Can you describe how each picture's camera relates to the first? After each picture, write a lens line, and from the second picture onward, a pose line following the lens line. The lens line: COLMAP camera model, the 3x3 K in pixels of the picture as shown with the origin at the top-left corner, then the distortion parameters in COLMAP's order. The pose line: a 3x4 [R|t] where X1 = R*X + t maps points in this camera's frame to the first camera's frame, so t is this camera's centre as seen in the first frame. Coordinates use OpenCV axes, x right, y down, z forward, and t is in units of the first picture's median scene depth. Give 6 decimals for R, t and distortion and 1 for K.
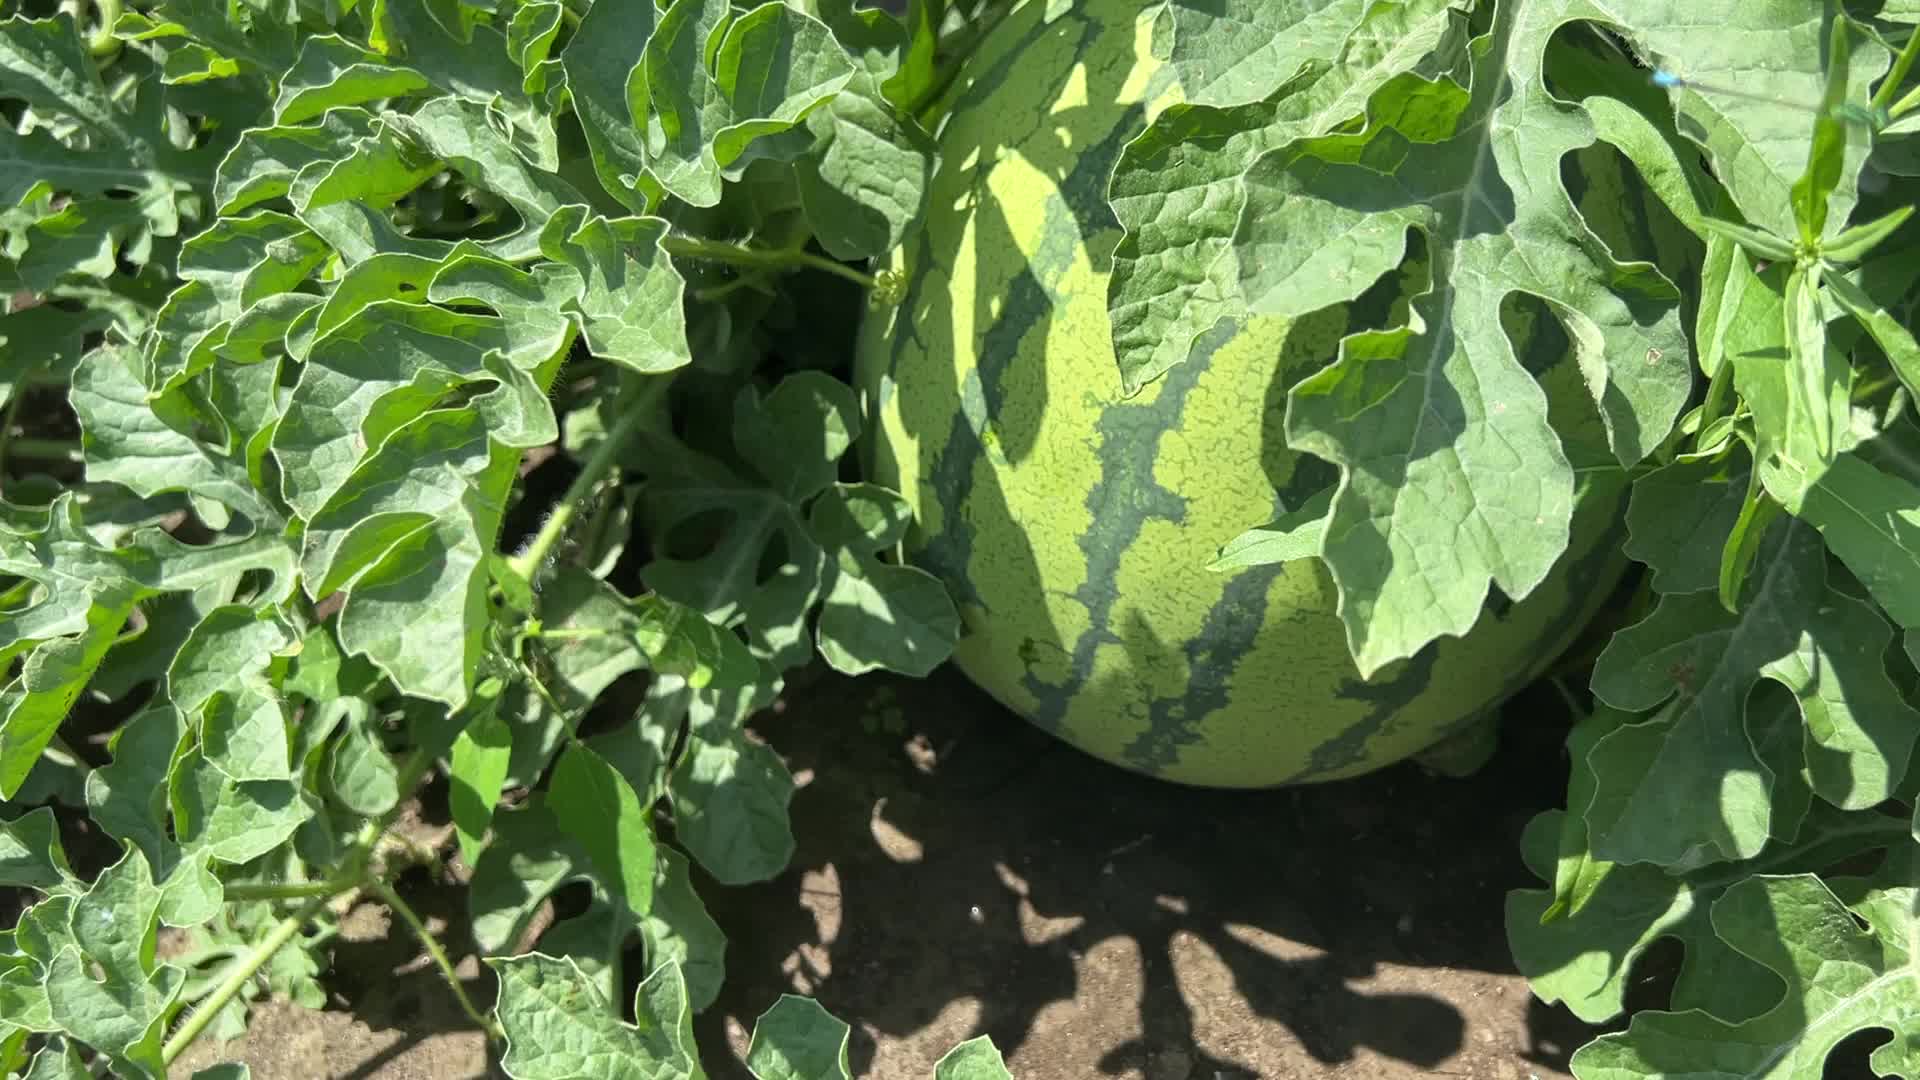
lens RADIAL K [[1510.9, 0, 994.4], [0, 1510.9, 560.9], [0, 0, 1]] dist [0.042936, -0.056701]
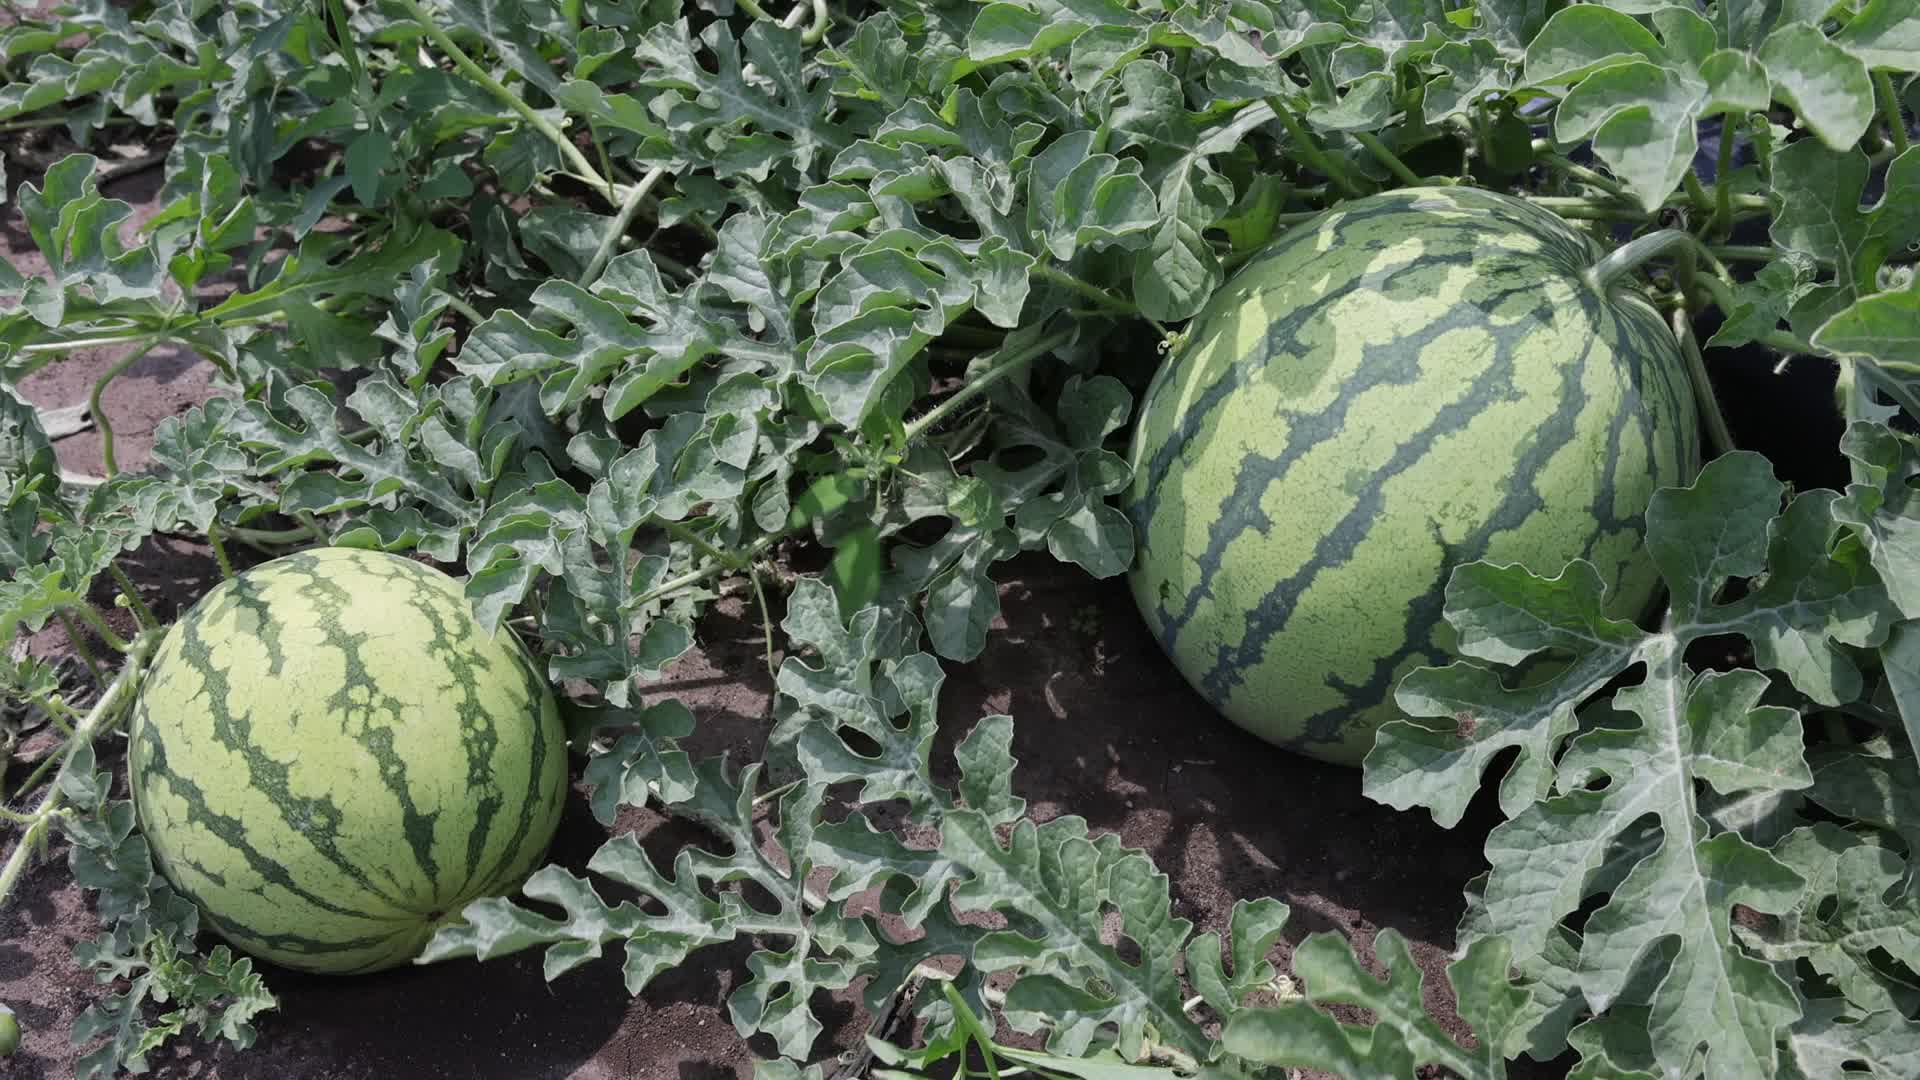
lens RADIAL K [[1812.3, 0, 975.2], [0, 1812.3, 526.2], [0, 0, 1]] dist [-0.047590, 0.000000]
pose [[0.881927, 0.371992, -0.289529, 0.402617], [-0.392786, 0.919507, -0.015058, 0.115573], [0.260623, 0.127003, 0.957051, -0.928225]]
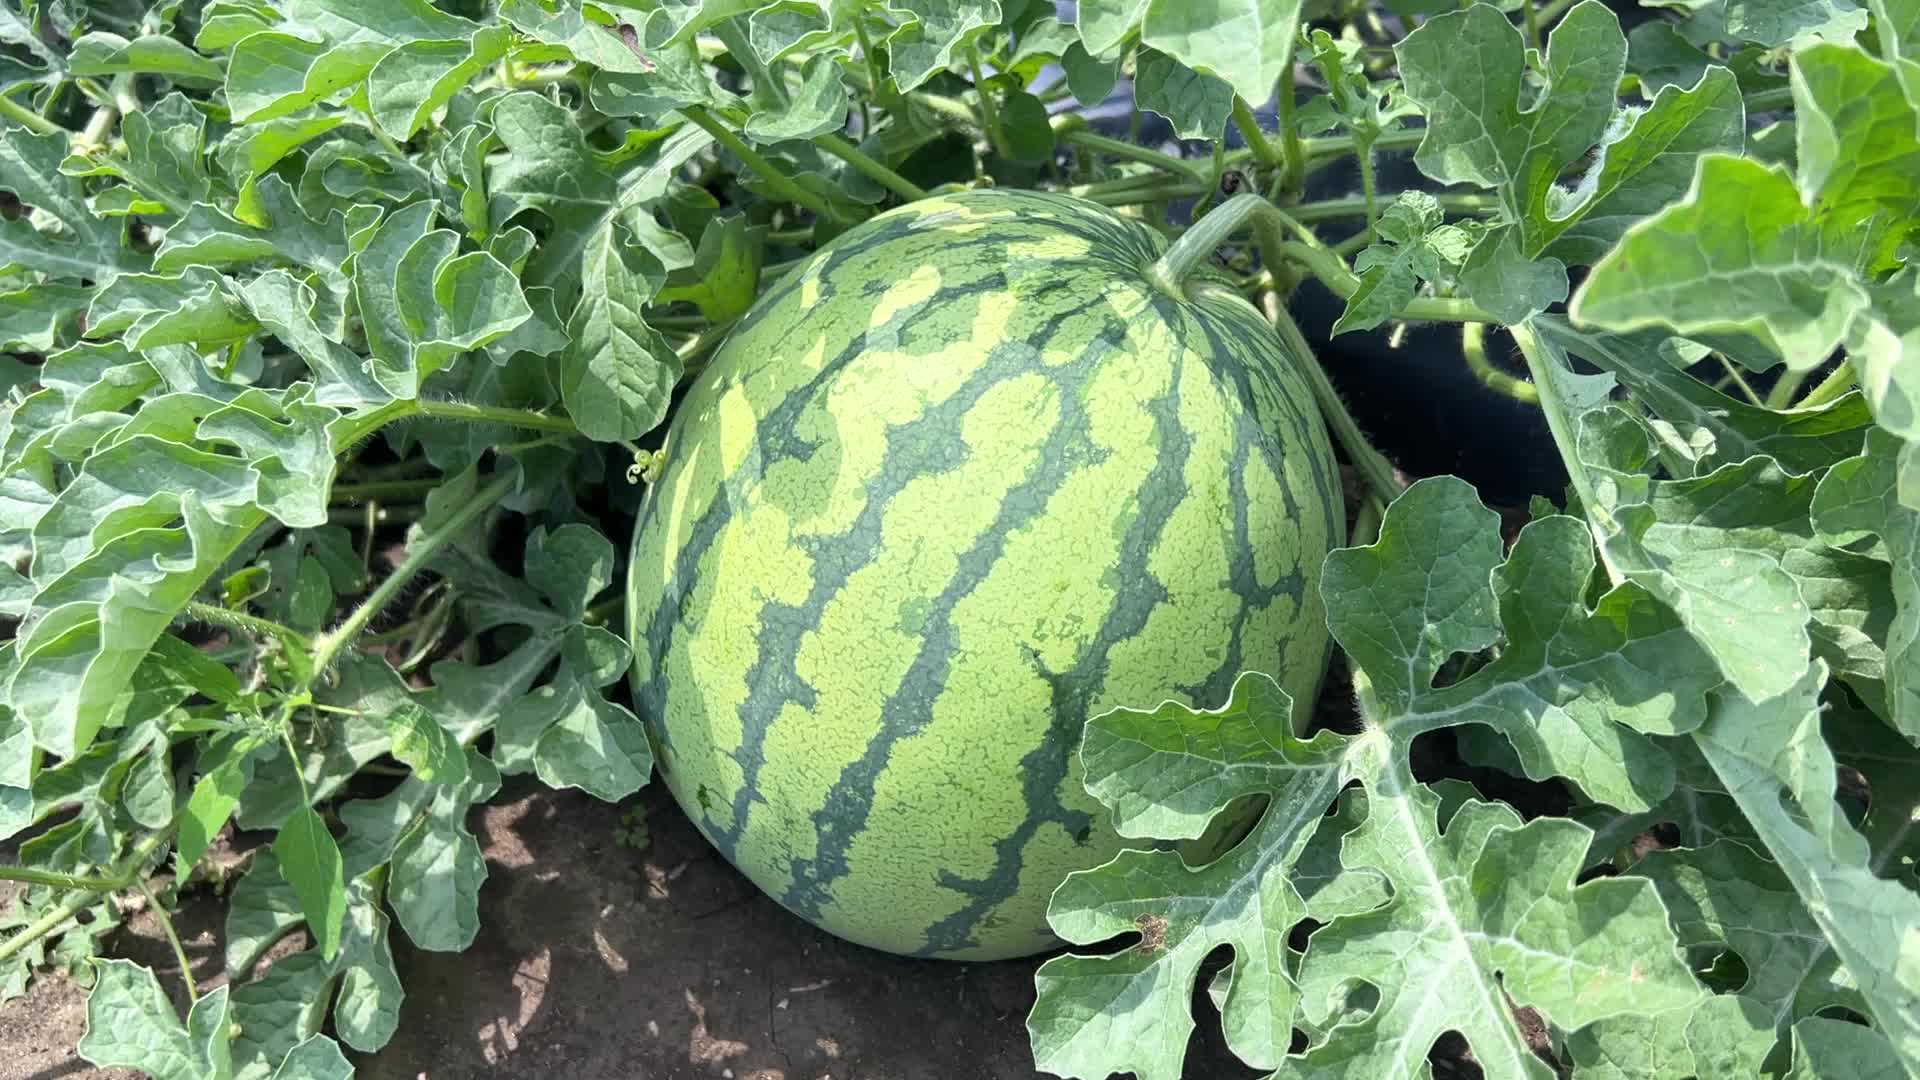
lens RADIAL K [[1605.4, 0, 987.5], [0, 1605.4, 552.1], [0, 0, 1]] dist [0.021085, -0.011926]
pose [[0.981407, 0.167578, -0.093580, 0.348516], [-0.174588, 0.981968, -0.072517, -0.078166], [0.079740, 0.087507, 0.992967, -0.232046]]
